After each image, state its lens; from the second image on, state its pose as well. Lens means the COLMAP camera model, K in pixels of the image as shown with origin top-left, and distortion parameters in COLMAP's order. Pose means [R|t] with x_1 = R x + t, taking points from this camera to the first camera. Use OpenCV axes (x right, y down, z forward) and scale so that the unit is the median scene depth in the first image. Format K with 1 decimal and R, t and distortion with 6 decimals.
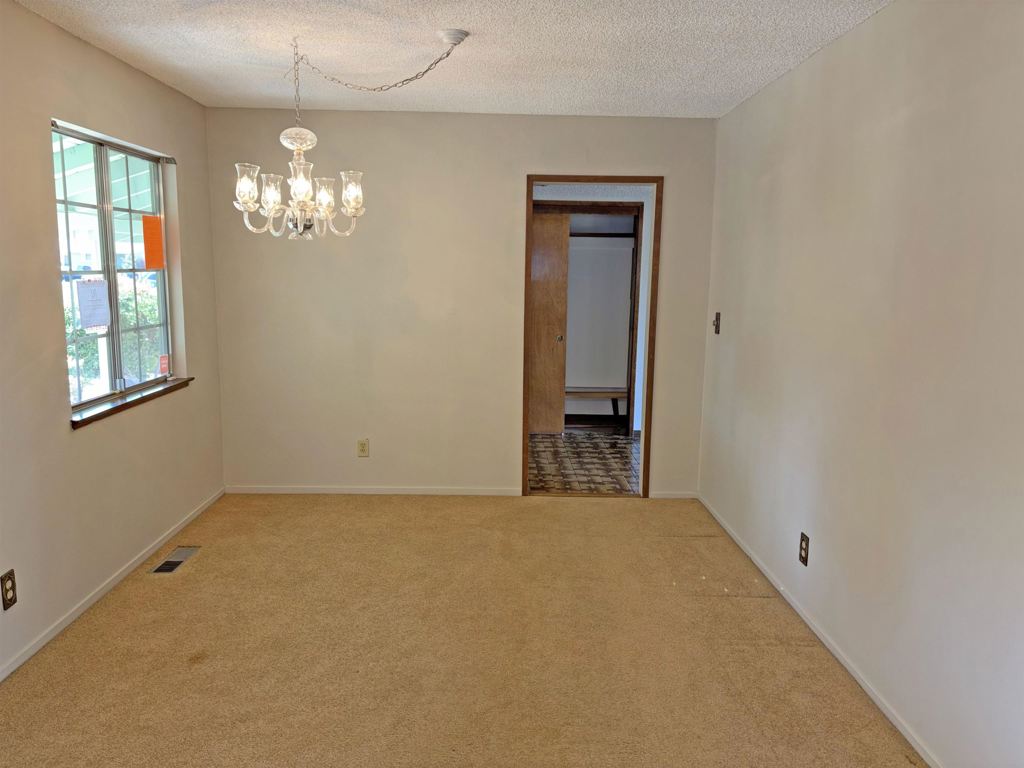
lens RADIAL K [[779.2, 0, 512.0], [0, 779.2, 384.0], [0, 0, 1]] dist [-0.002396, 0.000047]
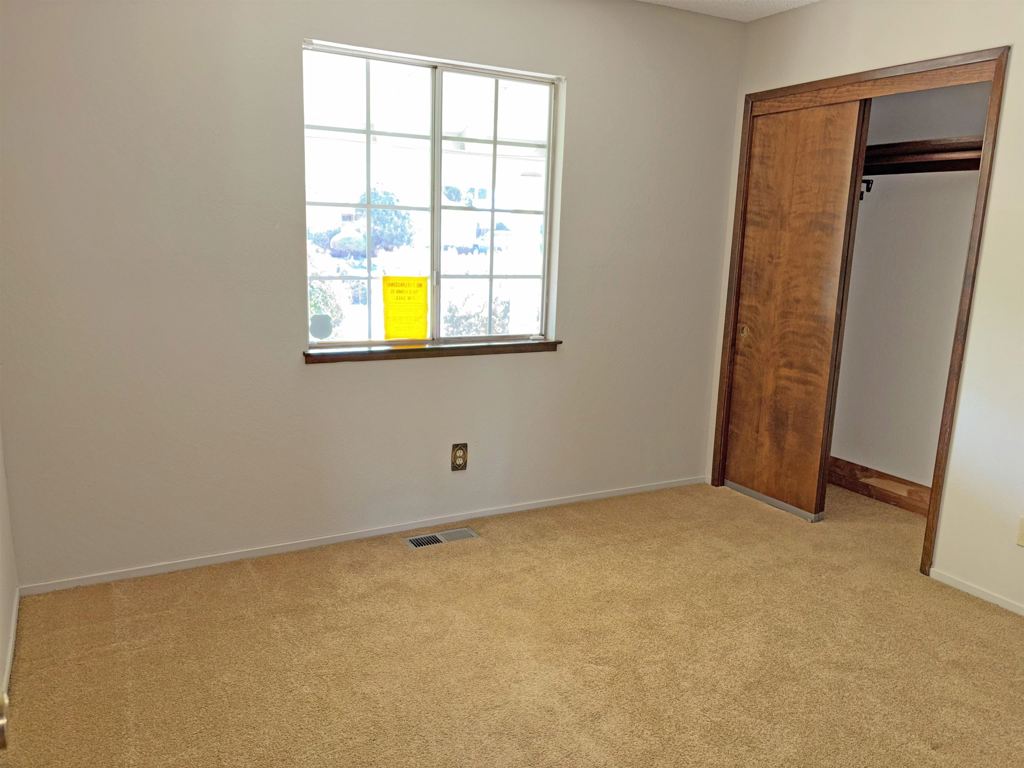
lens RADIAL K [[779.2, 0, 512.0], [0, 779.2, 384.0], [0, 0, 1]] dist [-0.002396, 0.000047]
pose [[0.462576, 0.167656, -0.870583, 0.363697], [-0.154646, 0.982161, 0.106975, -0.052645], [0.872988, 0.085148, 0.480252, 0.654033]]
